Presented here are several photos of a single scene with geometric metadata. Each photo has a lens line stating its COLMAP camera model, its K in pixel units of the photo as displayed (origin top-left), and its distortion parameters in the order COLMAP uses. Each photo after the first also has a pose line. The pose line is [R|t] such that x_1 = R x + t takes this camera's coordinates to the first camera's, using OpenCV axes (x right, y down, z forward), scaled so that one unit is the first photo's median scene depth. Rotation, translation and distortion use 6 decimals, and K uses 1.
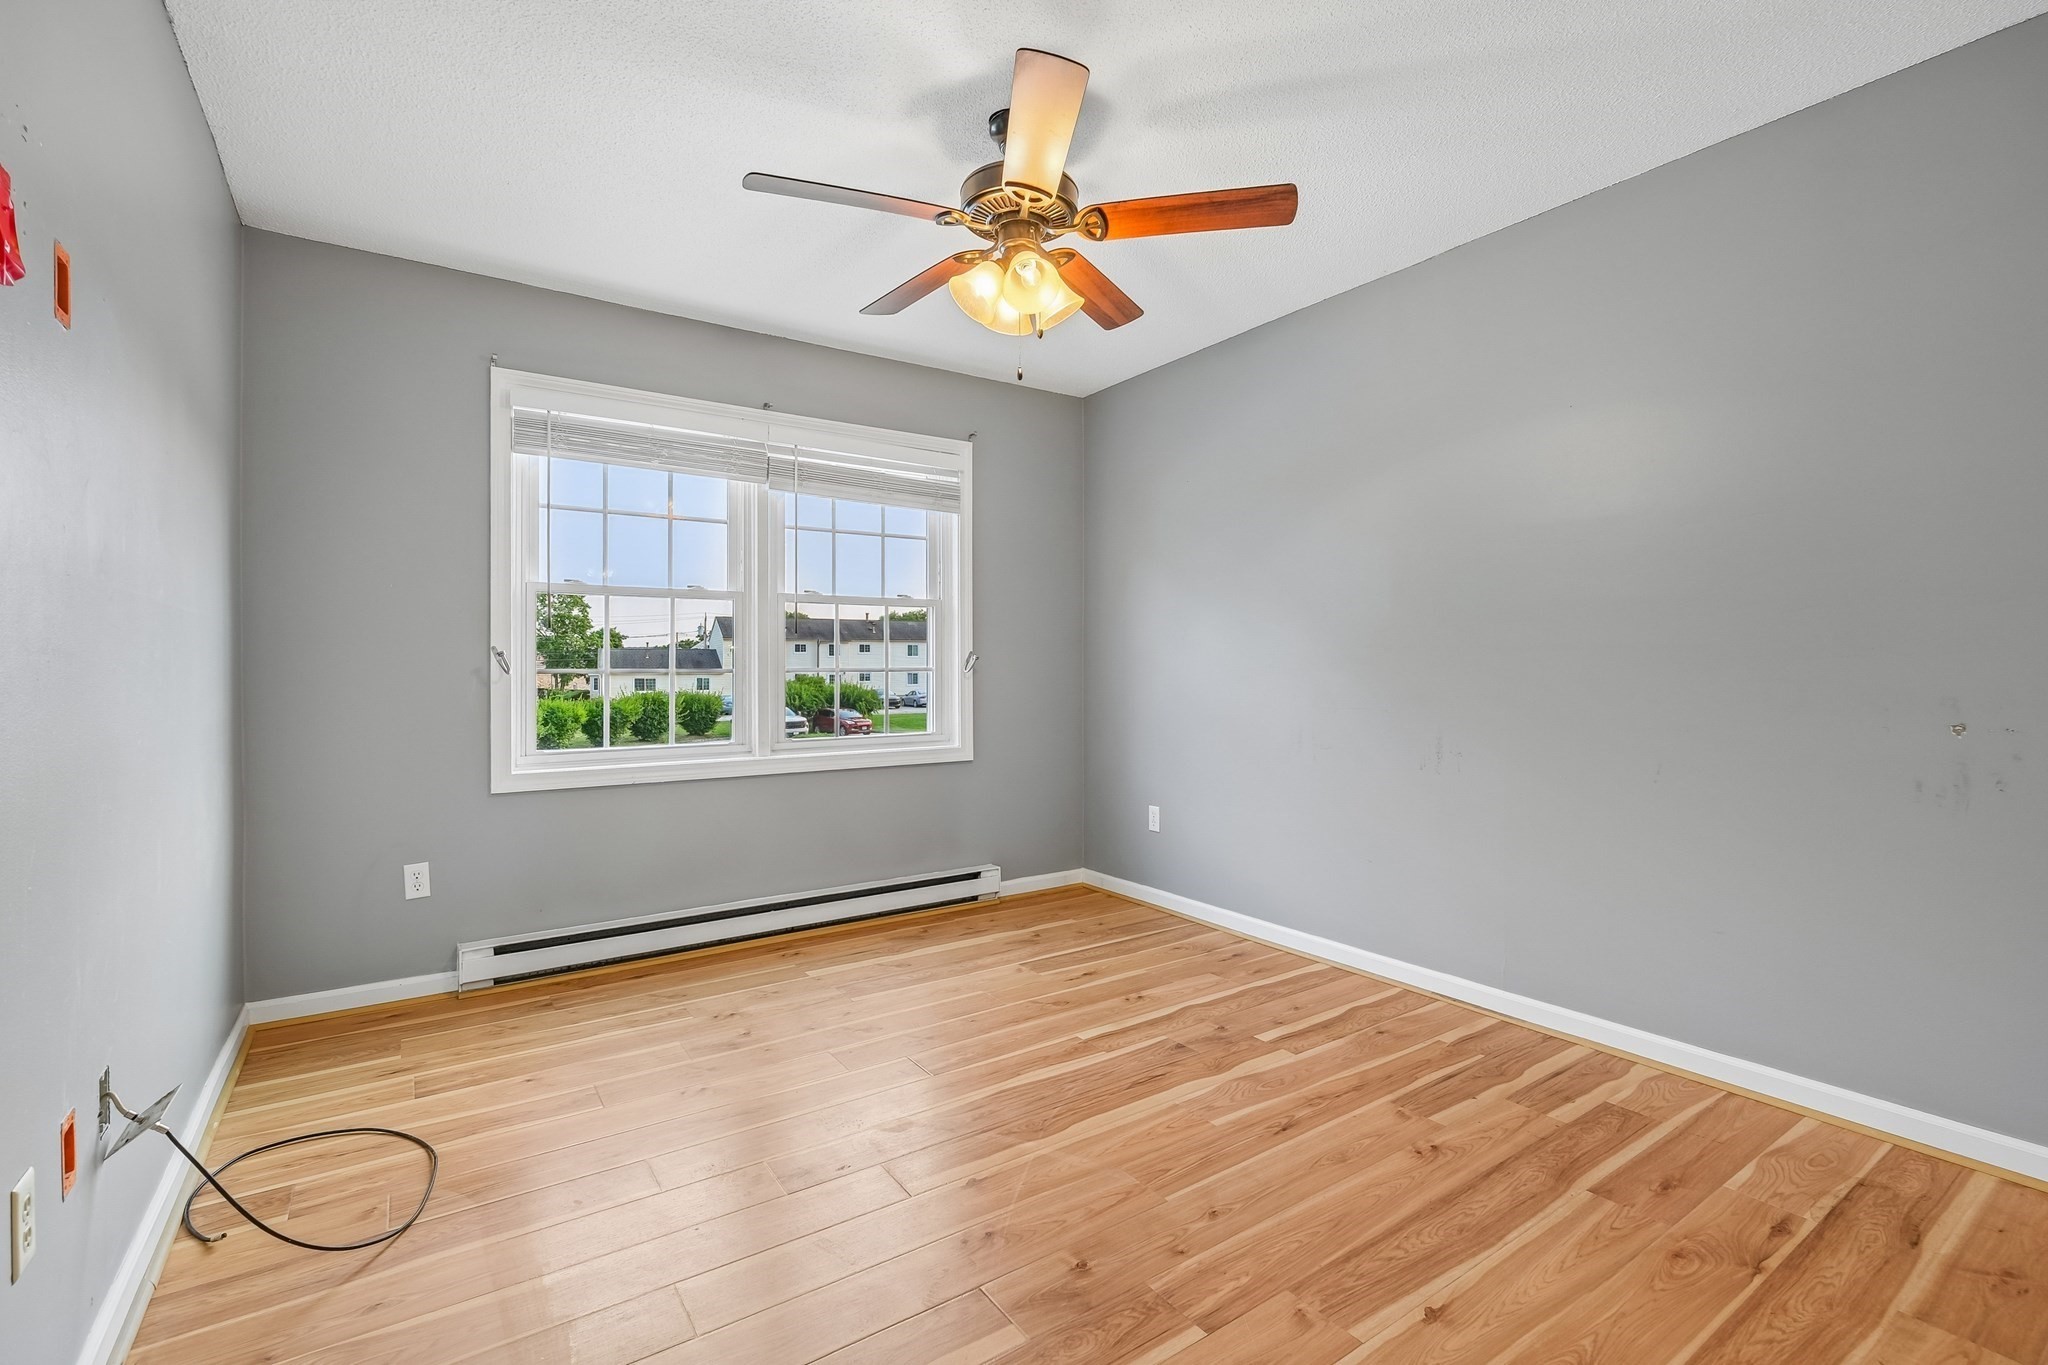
lens RADIAL K [[909.6, 0, 1022.4], [0, 909.6, 685.0], [0, 0, 1]] dist [0.002113, -0.000137]
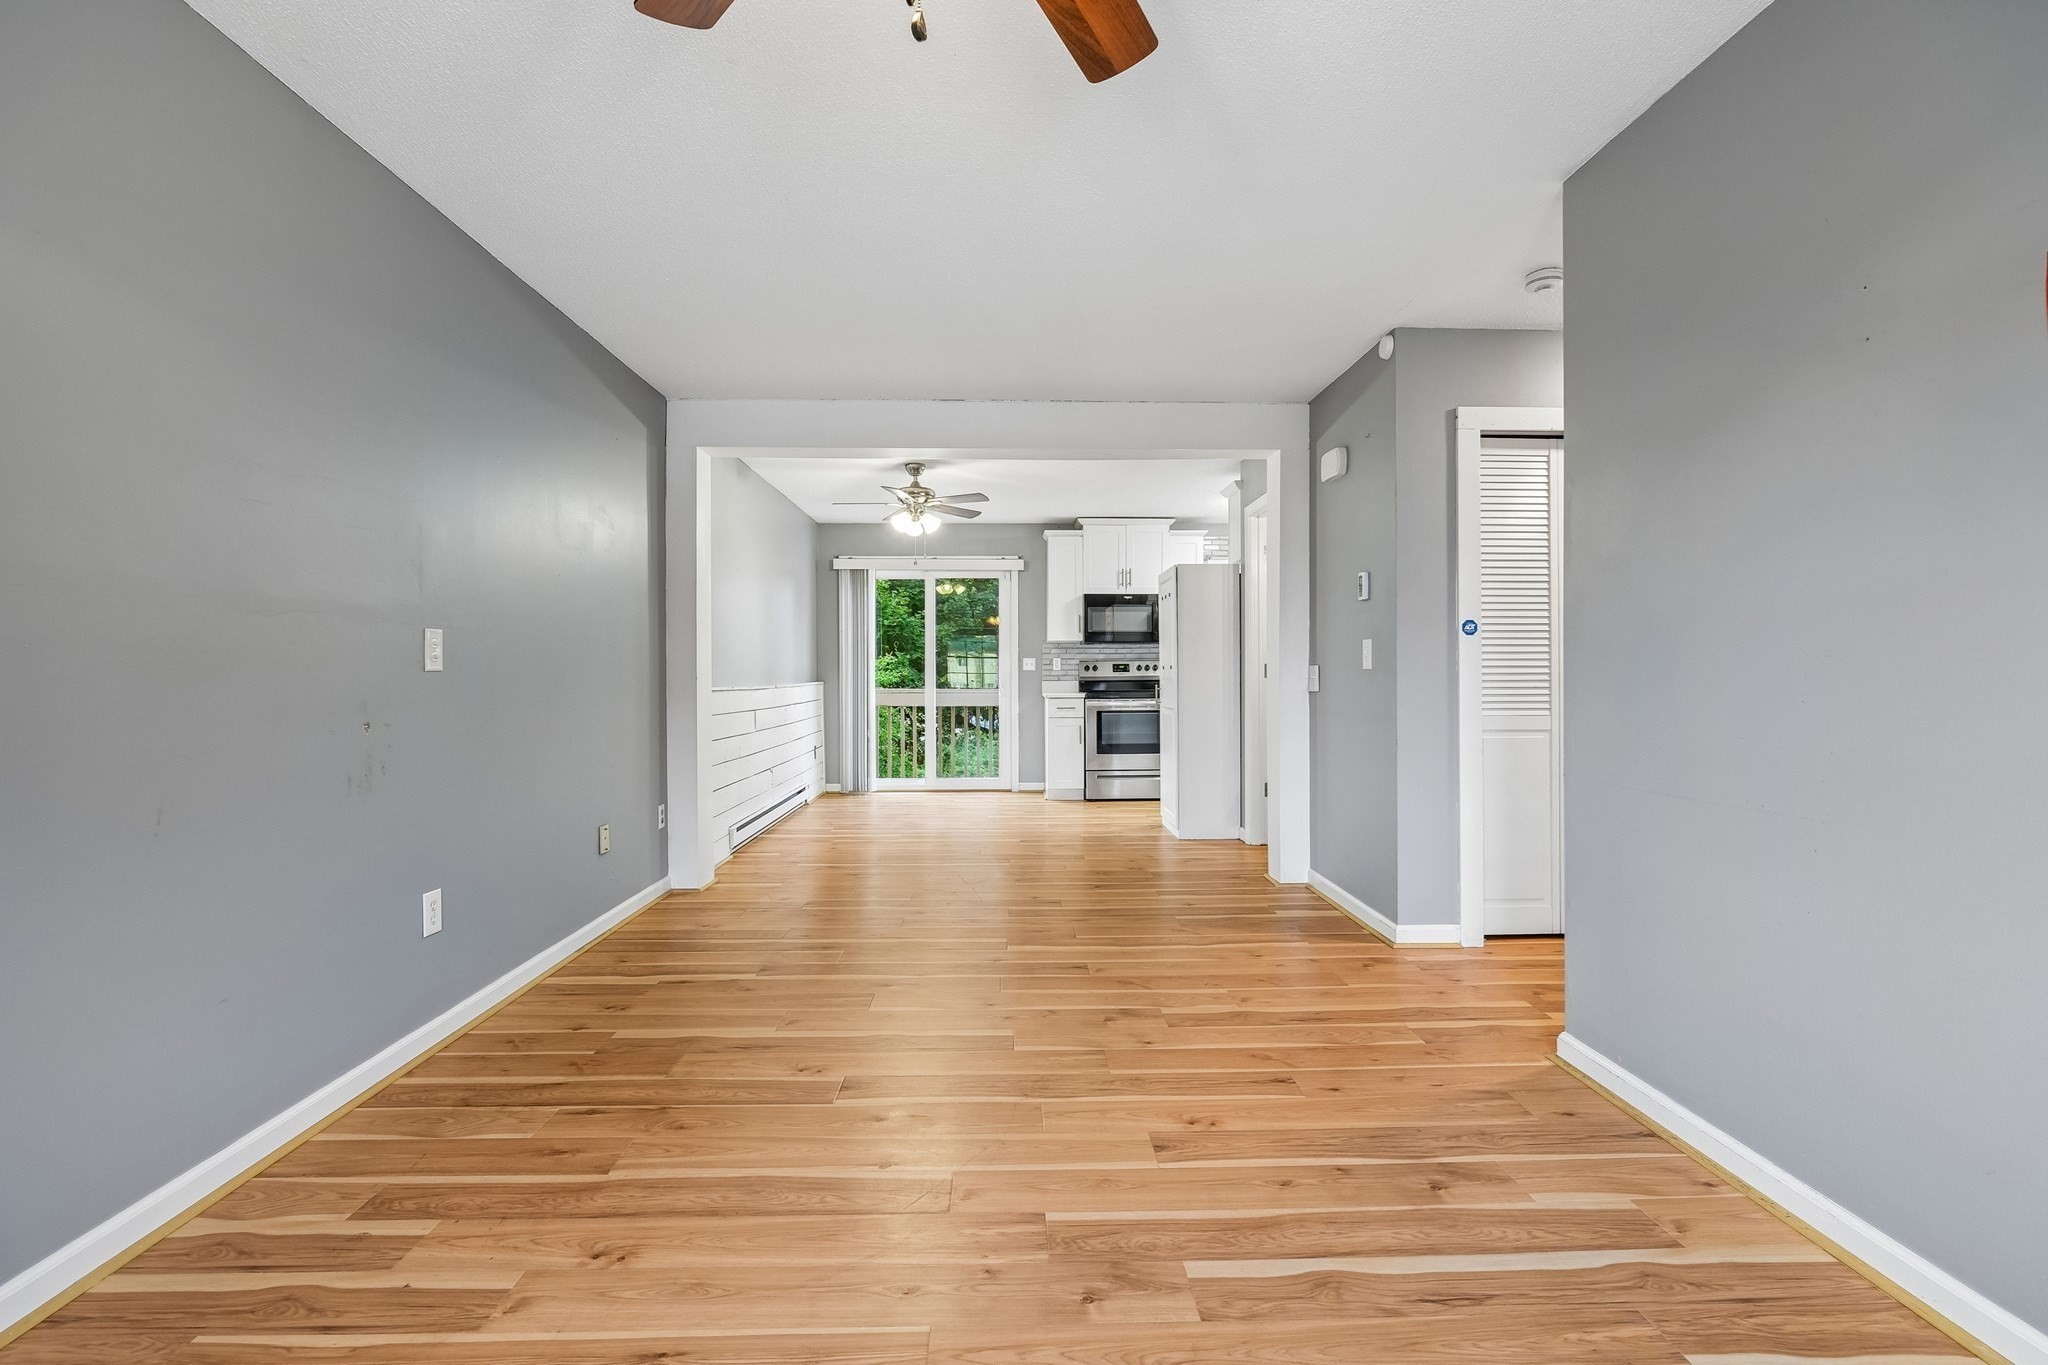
lens RADIAL K [[909.6, 0, 1023.4], [0, 909.6, 676.3], [0, 0, 1]] dist [0.002113, -0.000137]
pose [[-0.839885, 0.004319, 0.542747, -0.167629], [0.017468, 0.999665, 0.019076, -0.012835], [-0.542483, 0.025502, -0.839679, 0.770100]]
